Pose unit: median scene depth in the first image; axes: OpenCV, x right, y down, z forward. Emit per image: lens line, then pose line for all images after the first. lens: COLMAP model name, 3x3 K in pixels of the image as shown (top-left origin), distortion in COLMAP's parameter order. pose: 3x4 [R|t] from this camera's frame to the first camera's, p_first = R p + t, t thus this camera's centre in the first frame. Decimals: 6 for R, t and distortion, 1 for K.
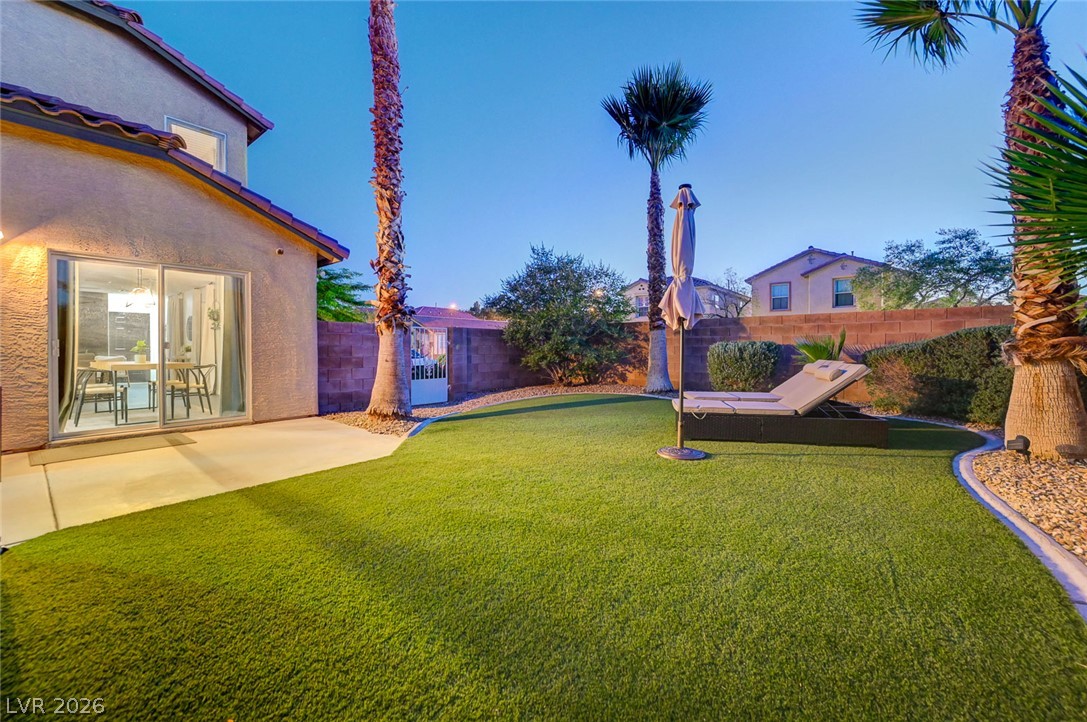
lens RADIAL K [[432.8, 0, 546.1], [0, 432.8, 351.4], [0, 0, 1]] dist [-0.001495, -0.000168]
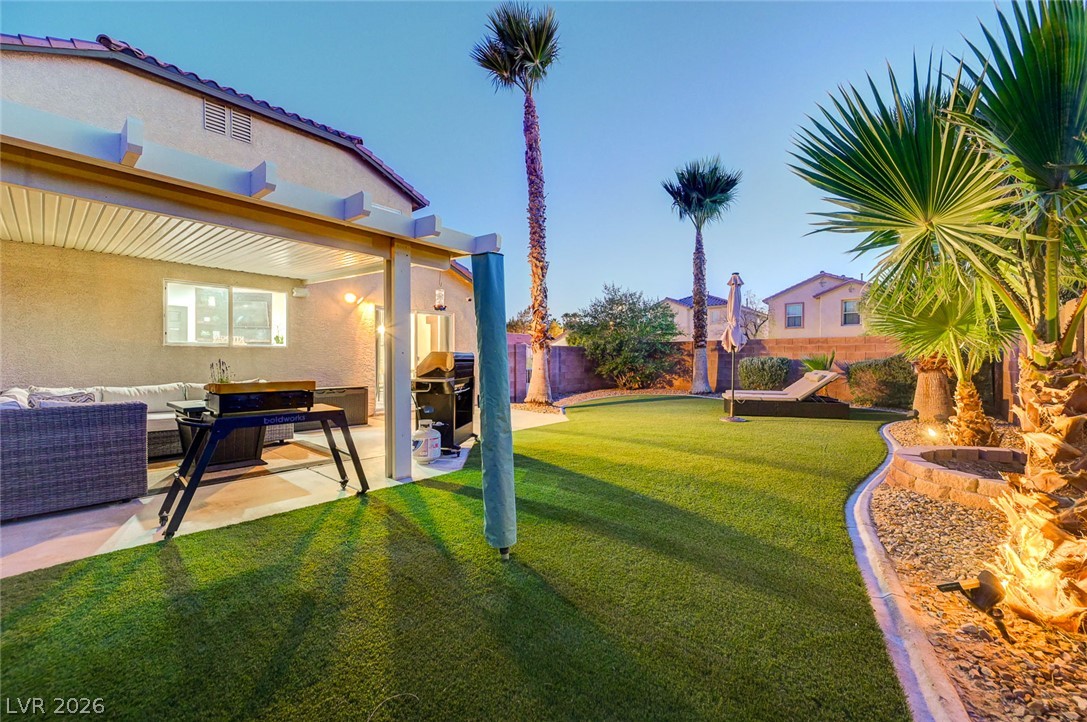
lens RADIAL K [[431.0, 0, 548.1], [0, 431.0, 363.8], [0, 0, 1]] dist [-0.002382, -0.000147]
pose [[0.999623, 0.005818, -0.026819, -0.224618], [-0.005756, 0.999981, 0.002382, -0.000738], [0.026832, -0.002227, 0.999637, -0.449527]]
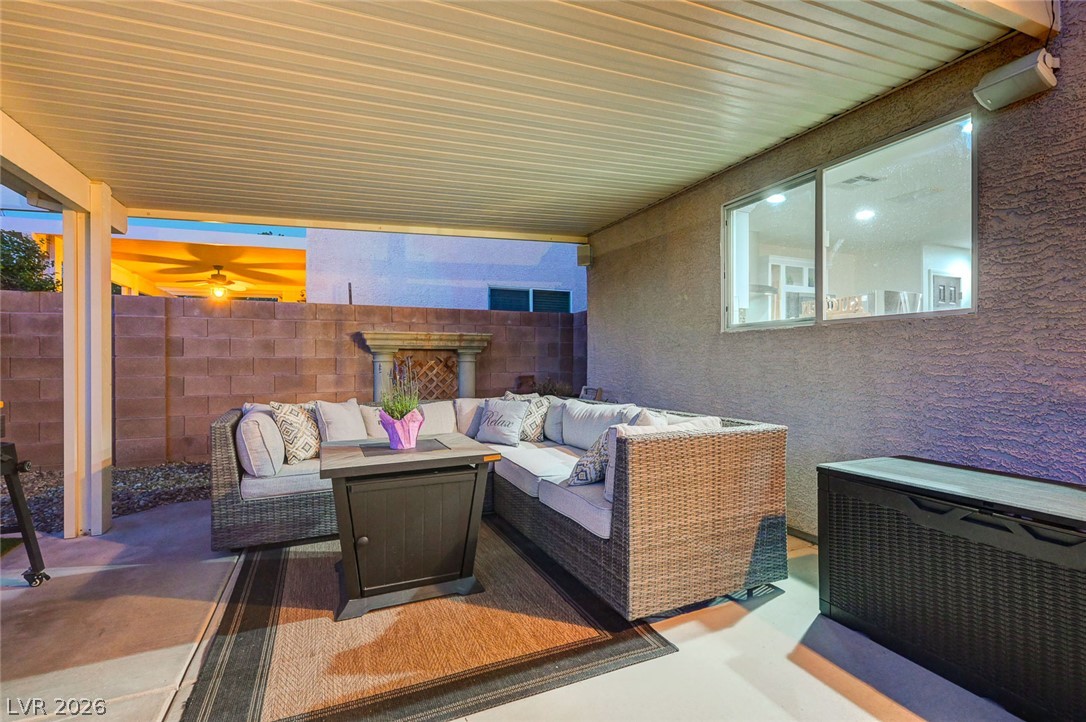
lens RADIAL K [[501.0, 0, 546.9], [0, 501.0, 362.9], [0, 0, 1]] dist [0.001530, 0.000675]
pose [[-0.457790, 0.006836, -0.889034, -0.431587], [-0.000828, 0.999967, 0.008115, -0.003097], [0.889060, 0.004451, -0.457769, 0.349611]]
